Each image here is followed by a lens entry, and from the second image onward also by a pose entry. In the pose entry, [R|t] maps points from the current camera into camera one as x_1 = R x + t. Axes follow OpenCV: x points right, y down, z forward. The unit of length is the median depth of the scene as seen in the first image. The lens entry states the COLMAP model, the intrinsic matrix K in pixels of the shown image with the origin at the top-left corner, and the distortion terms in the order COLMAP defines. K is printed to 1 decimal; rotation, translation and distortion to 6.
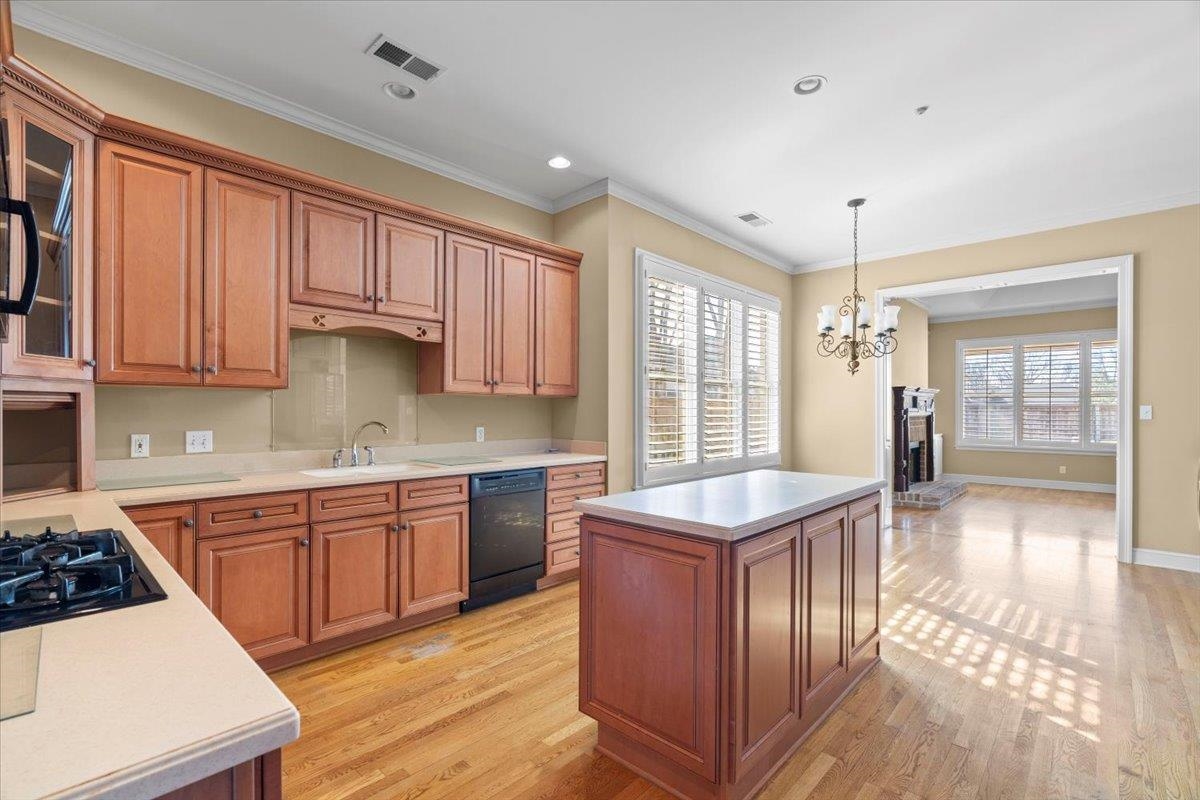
lens RADIAL K [[530.2, 0, 600.8], [0, 530.2, 408.2], [0, 0, 1]] dist [0.000093, 0.000244]
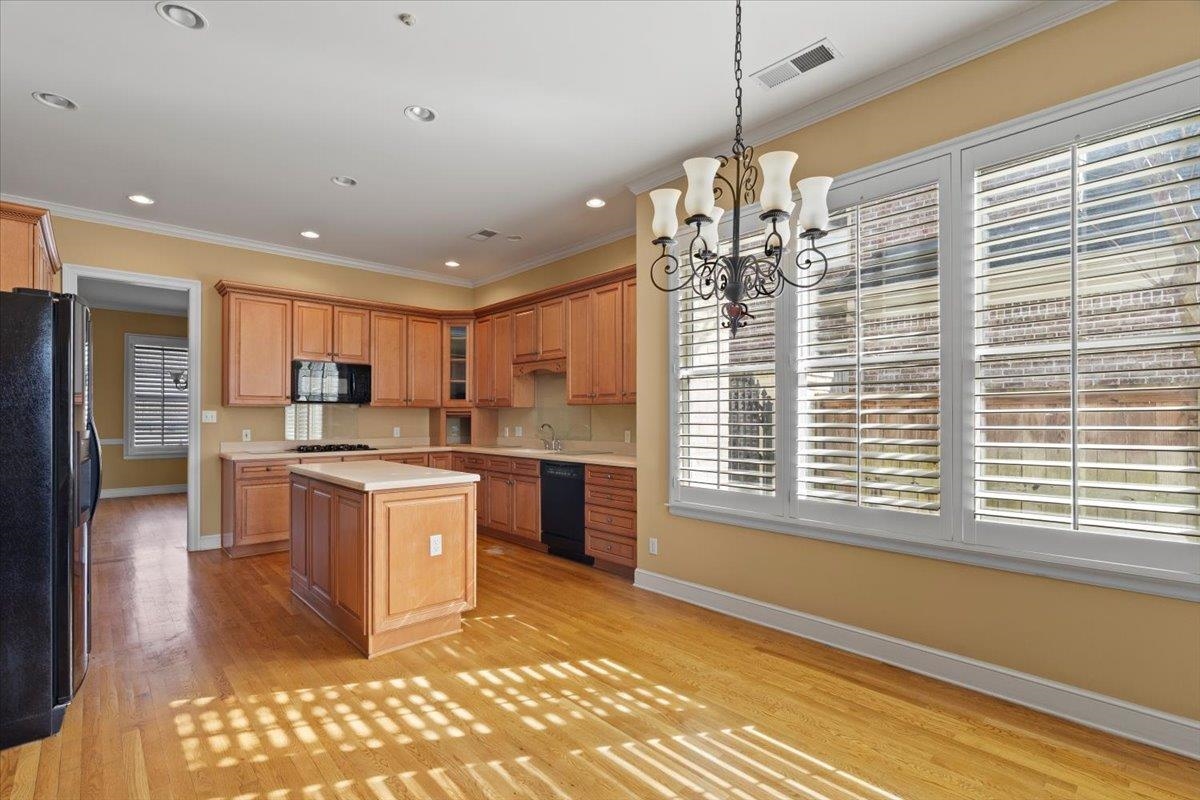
lens RADIAL K [[543.9, 0, 593.9], [0, 543.9, 413.7], [0, 0, 1]] dist [-0.005155, -0.000125]
pose [[-0.063886, -0.011675, -0.997889, 1.441173], [0.004237, 0.999919, -0.011970, 0.015215], [0.997948, -0.004993, -0.063832, 1.397934]]
